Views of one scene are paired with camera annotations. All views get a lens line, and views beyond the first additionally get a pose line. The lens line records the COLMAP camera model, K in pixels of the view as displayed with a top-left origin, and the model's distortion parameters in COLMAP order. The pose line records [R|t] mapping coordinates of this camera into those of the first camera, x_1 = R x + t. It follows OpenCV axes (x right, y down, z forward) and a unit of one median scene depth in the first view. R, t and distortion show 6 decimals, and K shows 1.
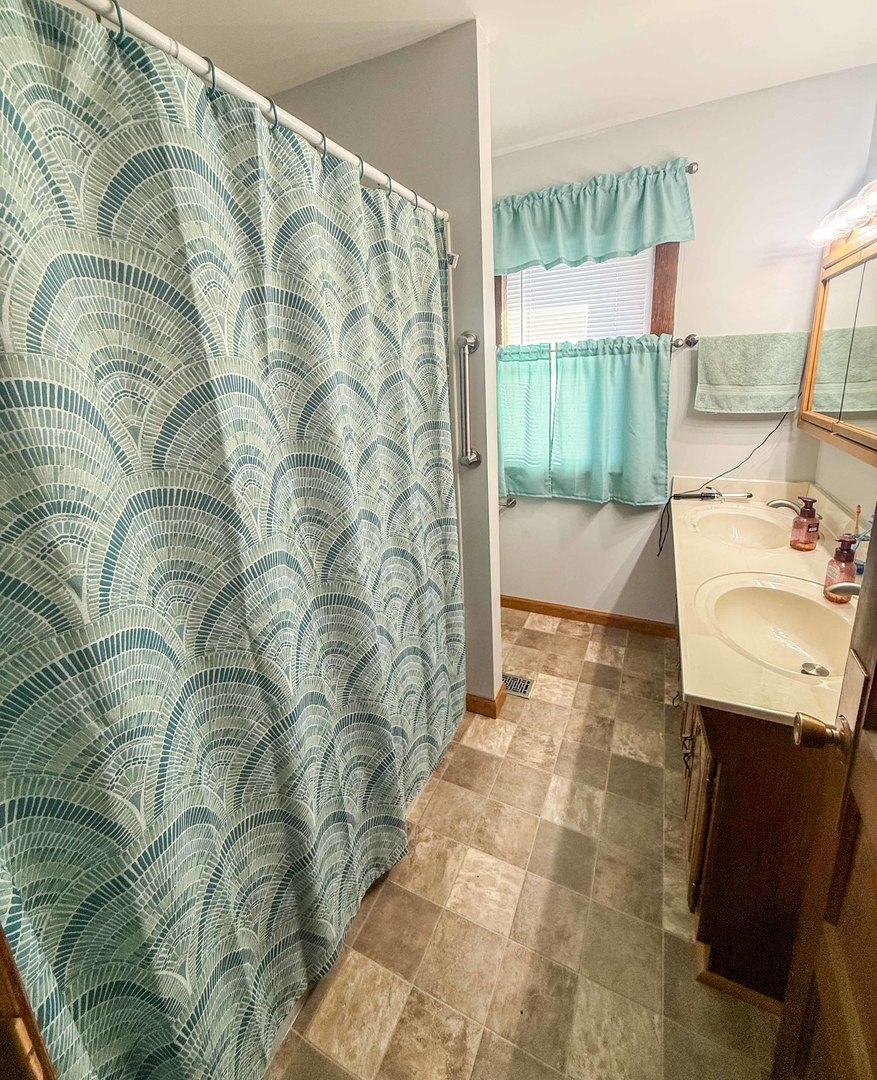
lens RADIAL K [[468.7, 0, 437.1], [0, 468.7, 489.7], [0, 0, 1]] dist [0.003225, 0.000908]
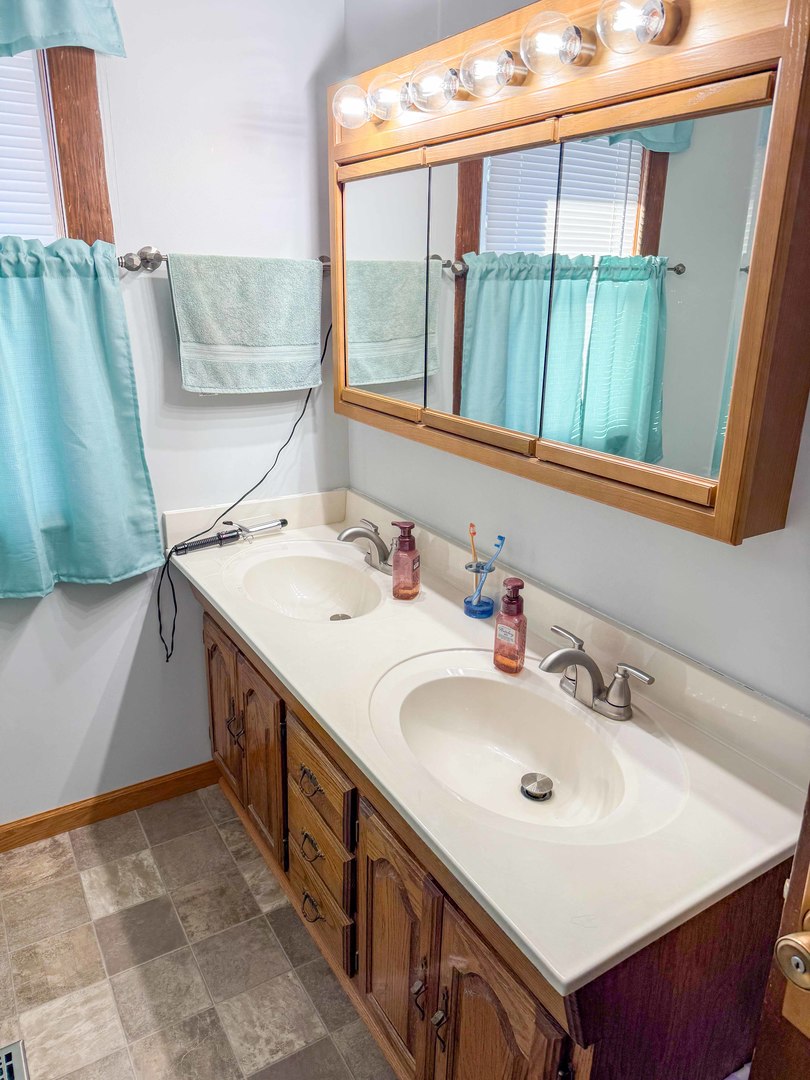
lens RADIAL K [[768.1, 0, 405.4], [0, 768.1, 536.3], [0, 0, 1]] dist [0.040944, -0.034564]
pose [[0.546598, -0.219810, 0.808031, -0.072030], [0.168975, 0.974037, 0.150665, -0.092122], [-0.820170, 0.054184, 0.569549, 0.272116]]
